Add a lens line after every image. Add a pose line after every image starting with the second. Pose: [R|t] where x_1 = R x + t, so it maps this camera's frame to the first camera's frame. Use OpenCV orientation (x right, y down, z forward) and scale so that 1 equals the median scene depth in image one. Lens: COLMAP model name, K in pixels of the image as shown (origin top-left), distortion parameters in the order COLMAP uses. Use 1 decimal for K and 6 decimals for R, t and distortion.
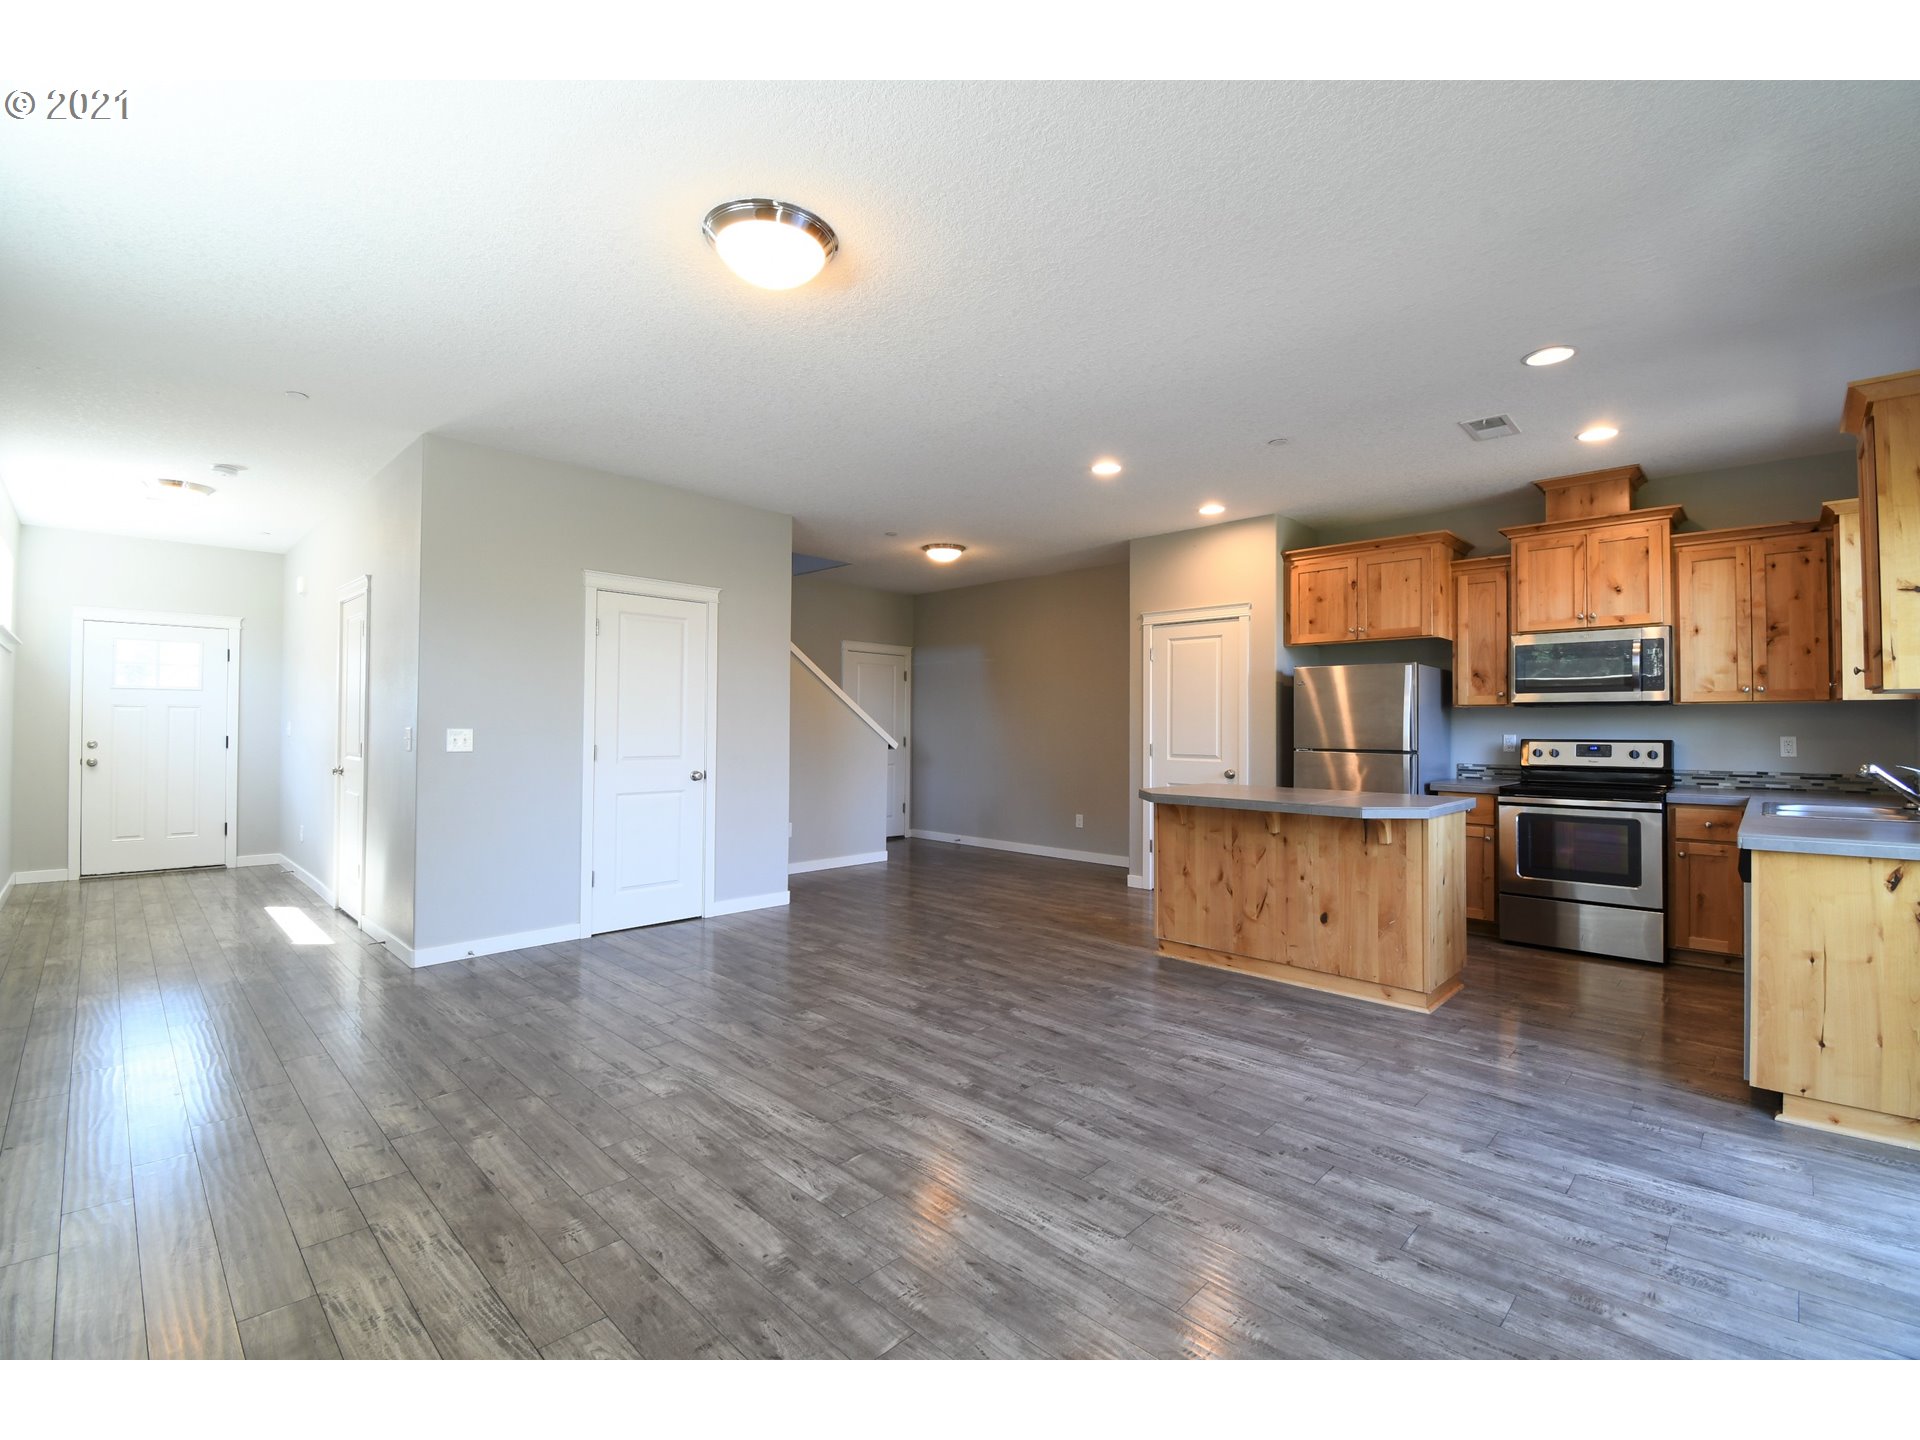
lens RADIAL K [[842.9, 0, 963.5], [0, 842.9, 713.9], [0, 0, 1]] dist [0.021658, -0.026408]
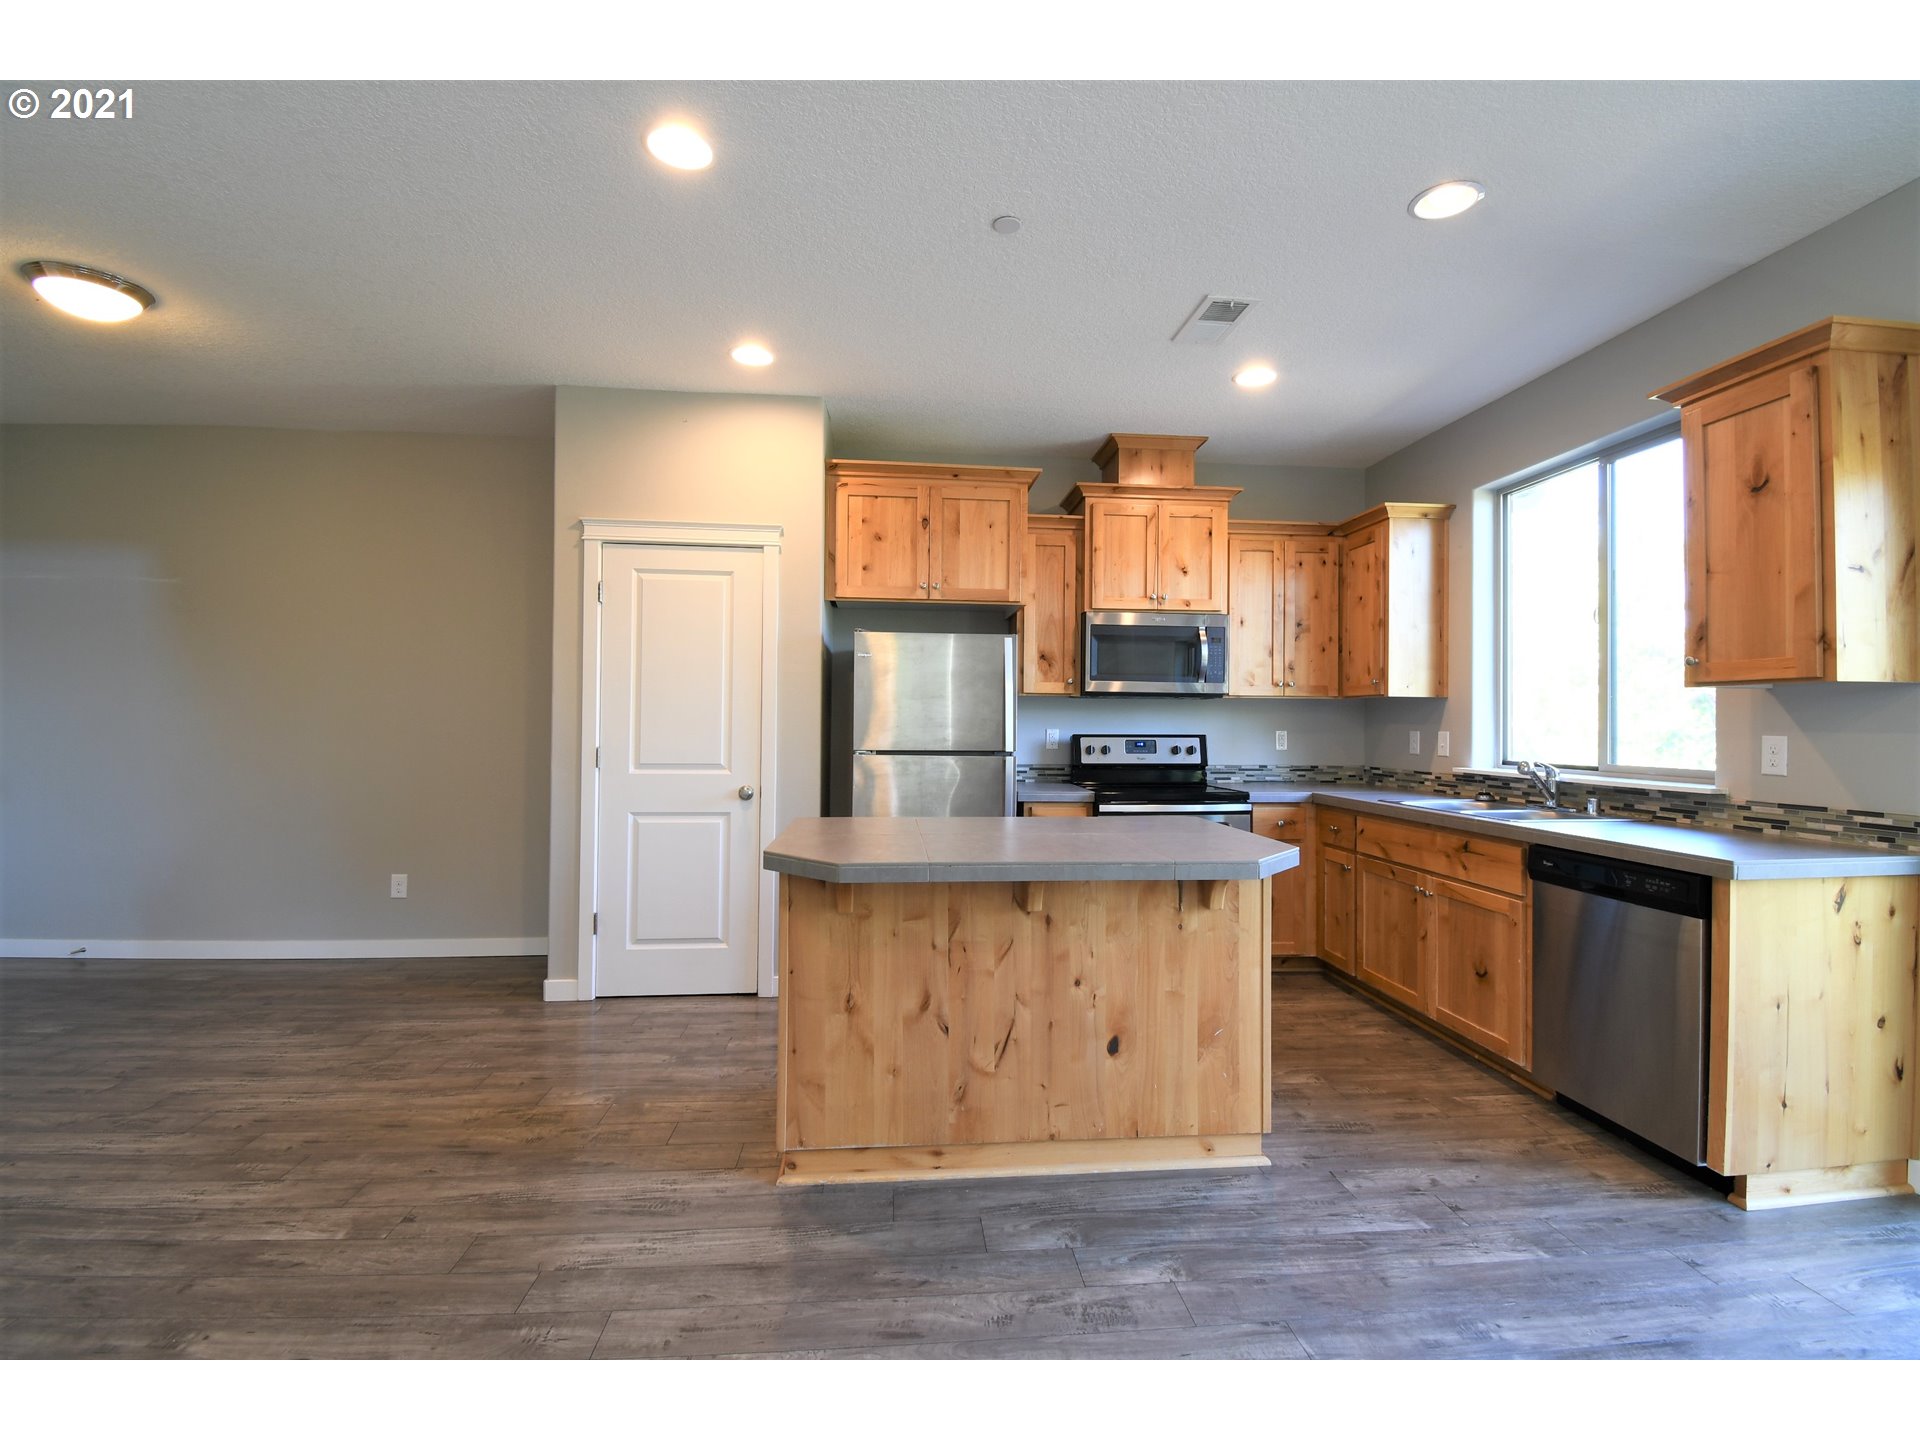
lens RADIAL K [[842.9, 0, 963.5], [0, 842.9, 713.9], [0, 0, 1]] dist [0.021658, -0.026408]
pose [[0.649886, 0.009440, 0.759973, -0.074199], [-0.017666, 0.999840, 0.002688, 0.009526], [-0.759826, -0.015173, 0.649949, 0.582445]]
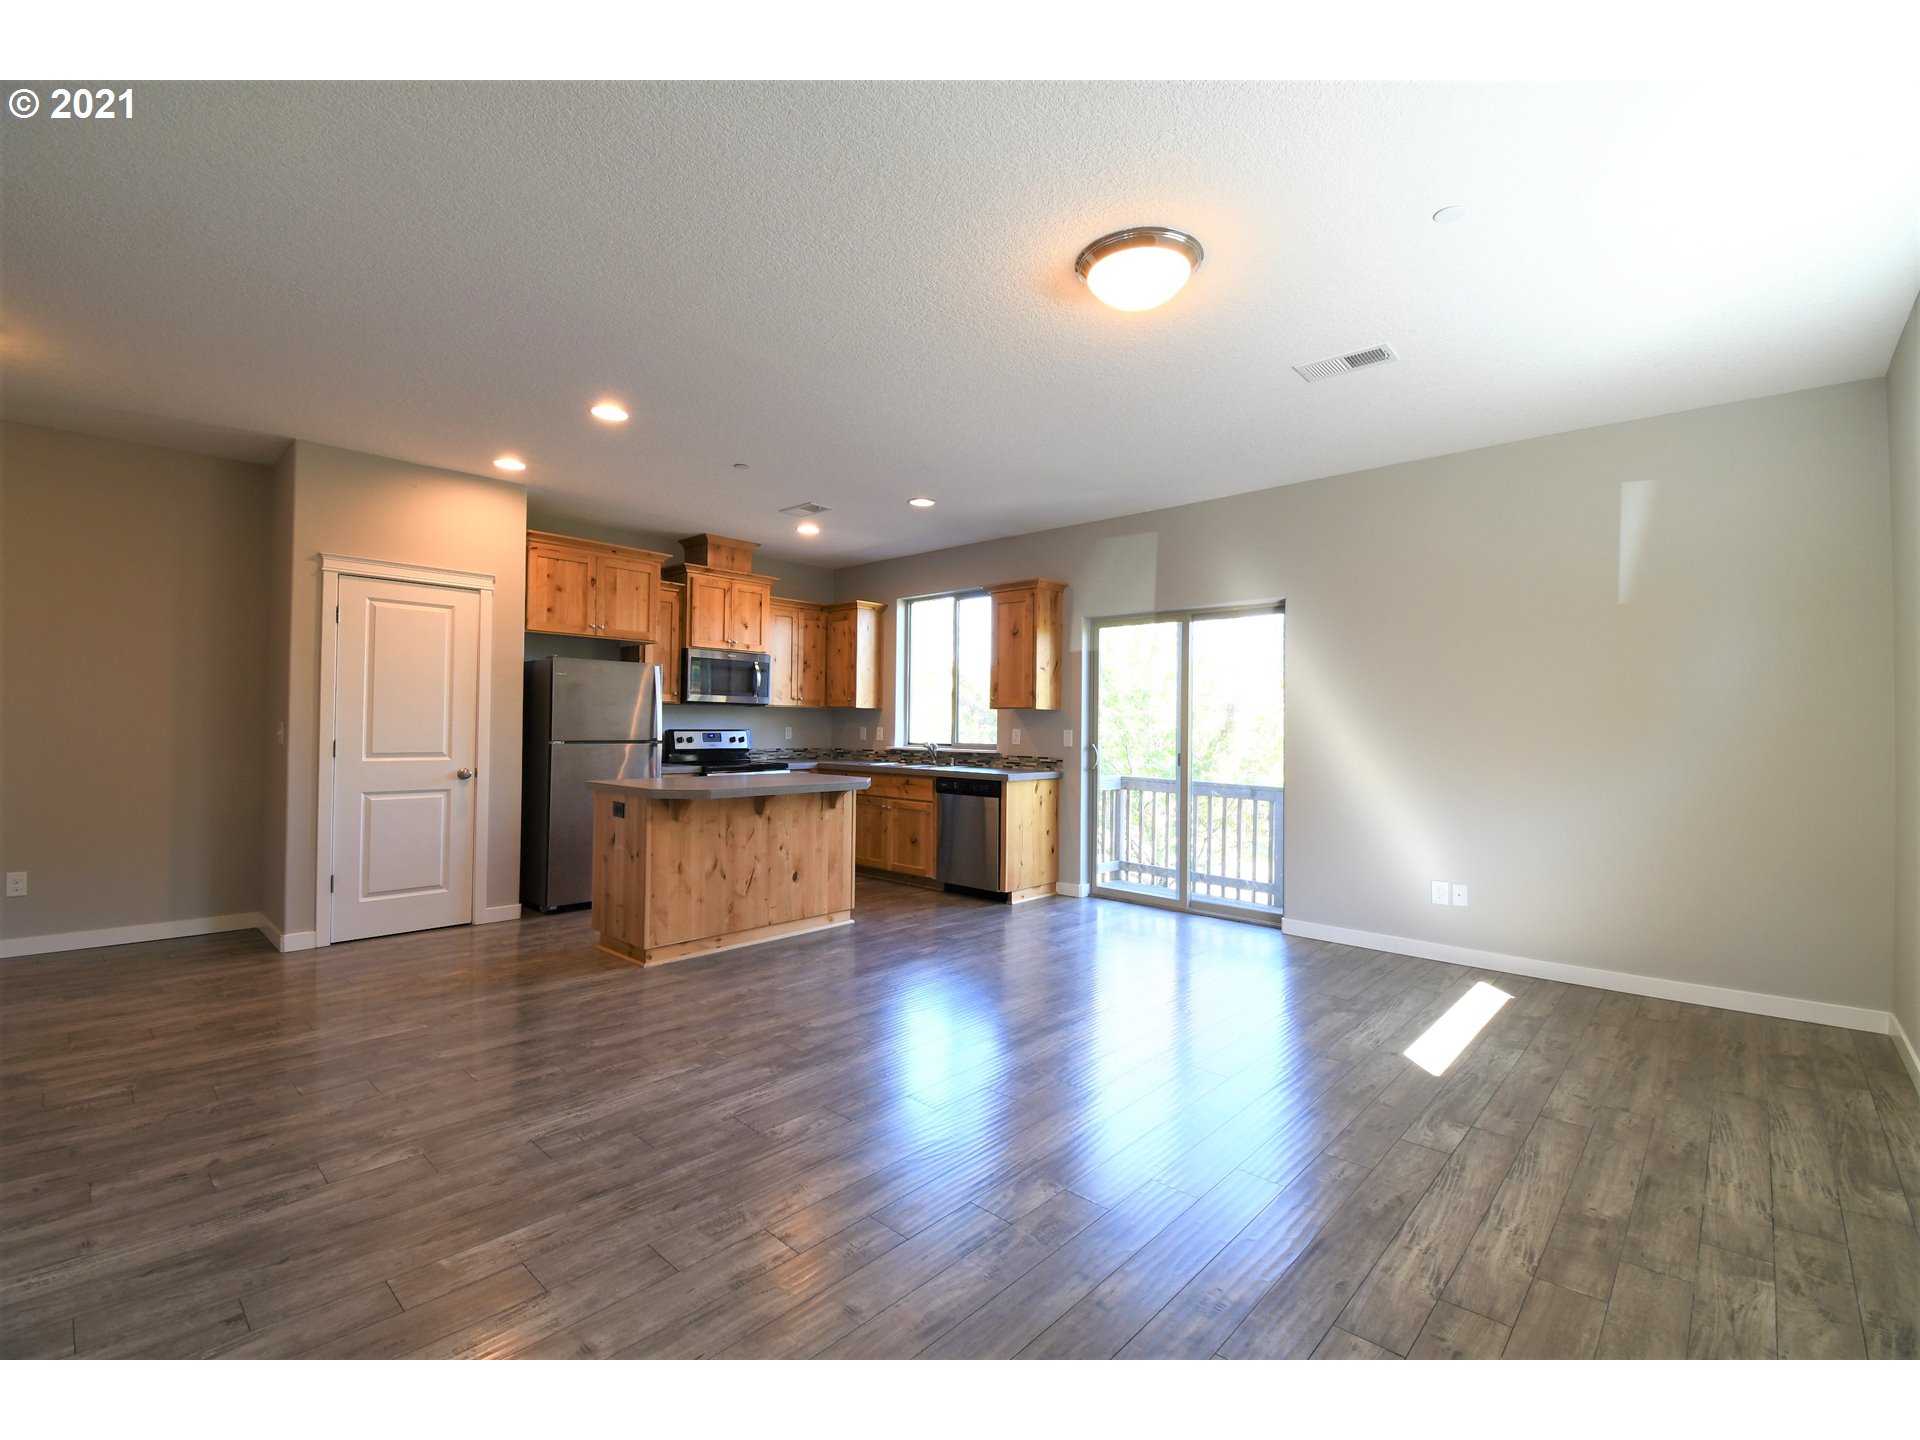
lens RADIAL K [[842.9, 0, 963.5], [0, 842.9, 713.9], [0, 0, 1]] dist [0.021658, -0.026408]
pose [[-0.028477, 0.009332, 0.999551, -0.678290], [-0.028360, 0.999546, -0.010140, 0.007715], [-0.999192, -0.028636, -0.028200, 0.660584]]
